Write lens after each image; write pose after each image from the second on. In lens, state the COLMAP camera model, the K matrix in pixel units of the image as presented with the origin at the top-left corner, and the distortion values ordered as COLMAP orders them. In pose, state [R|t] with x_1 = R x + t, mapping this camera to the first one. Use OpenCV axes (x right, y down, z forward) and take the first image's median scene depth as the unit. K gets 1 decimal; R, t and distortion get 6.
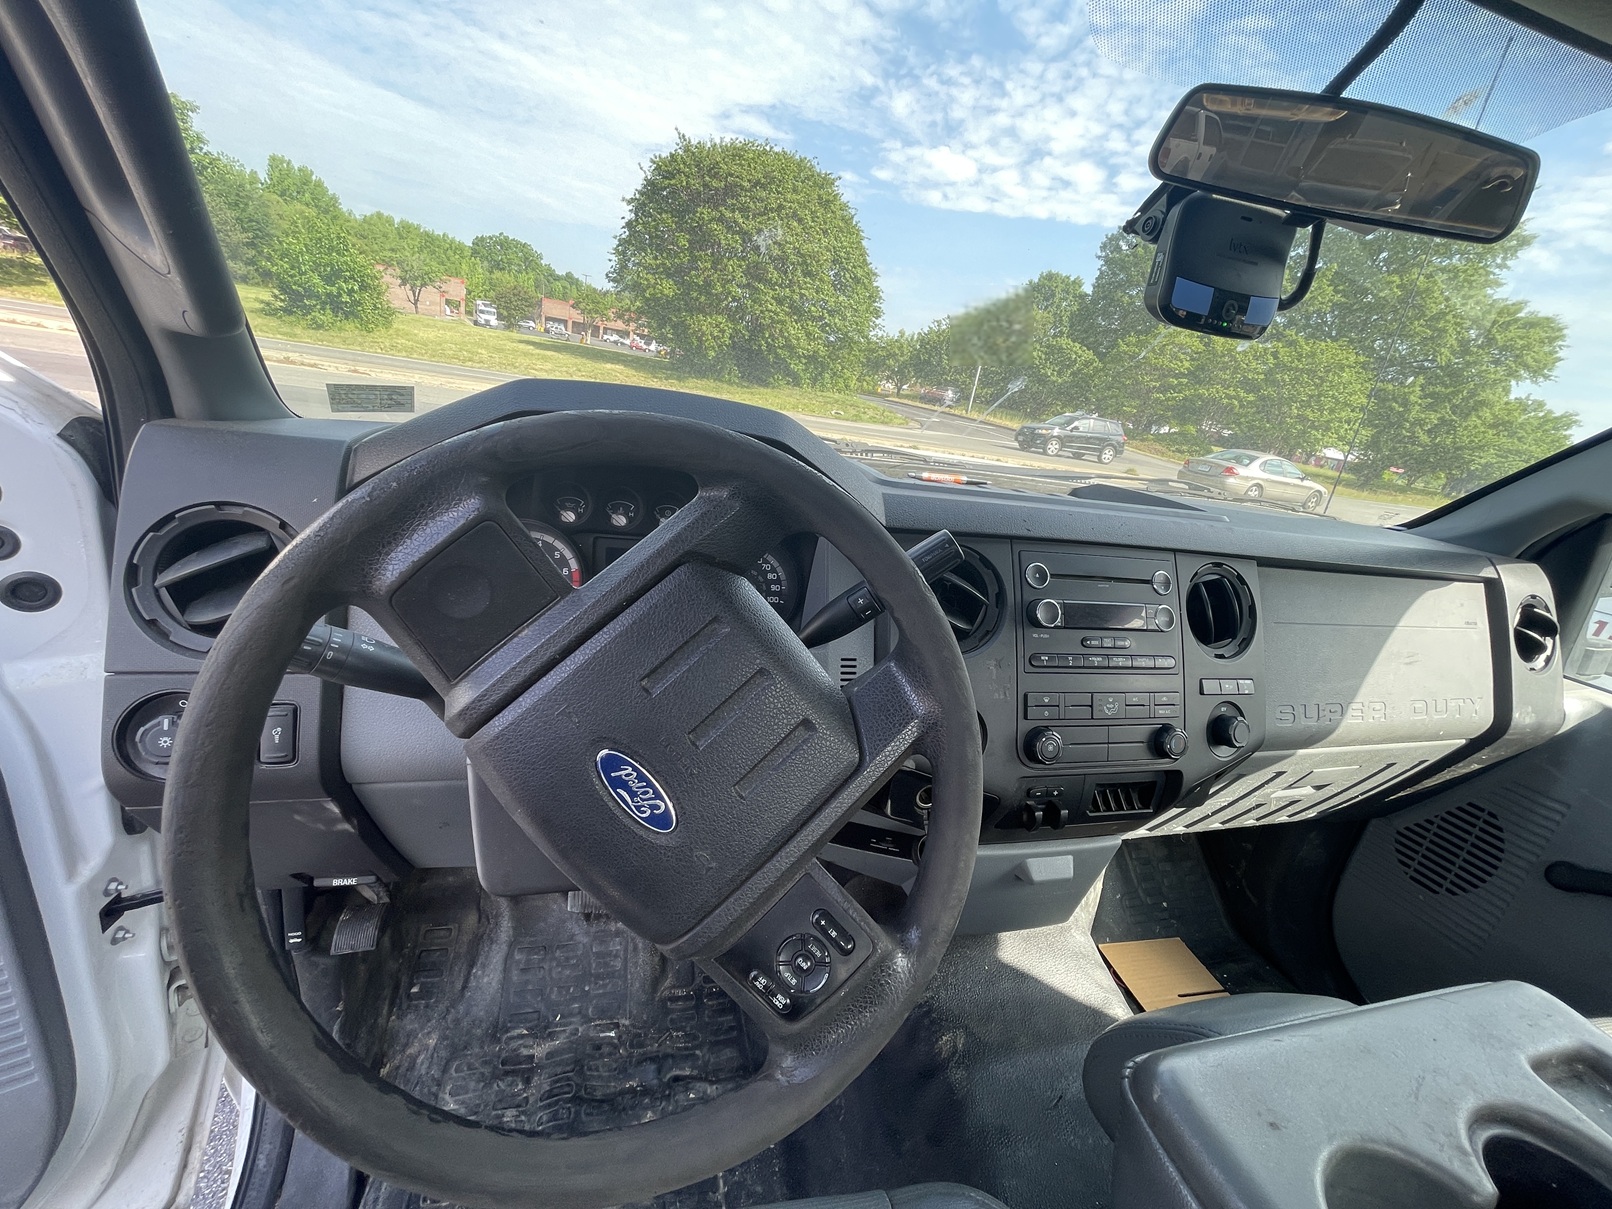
lens RADIAL K [[647.7, 0, 806.0], [0, 647.7, 604.5], [0, 0, 1]] dist [-0.006793, -0.000084]
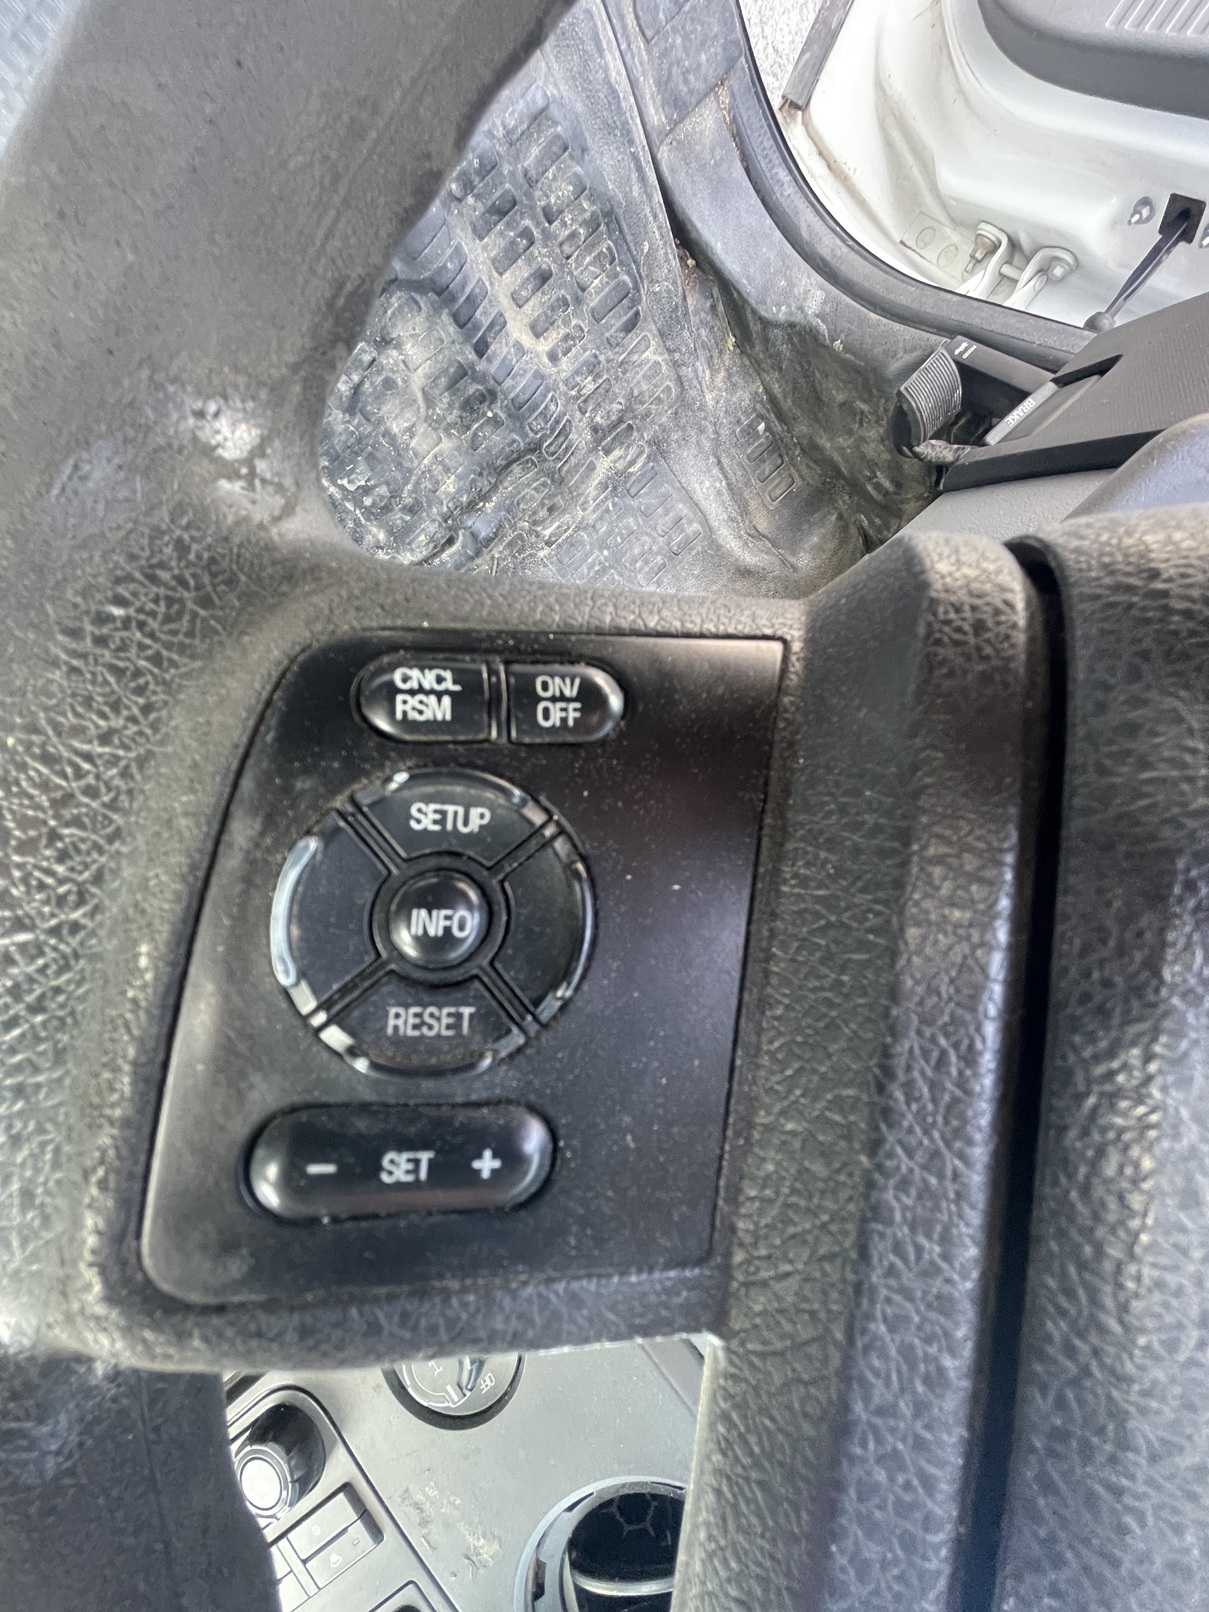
lens RADIAL K [[647.7, 0, 604.5], [0, 647.7, 806.0], [0, 0, 1]] dist [-0.006793, -0.000084]
pose [[-0.748243, 0.645927, -0.151363, -0.012457], [-0.662530, -0.715682, 0.221028, 0.206376], [0.034440, 0.265665, 0.963450, 0.333633]]
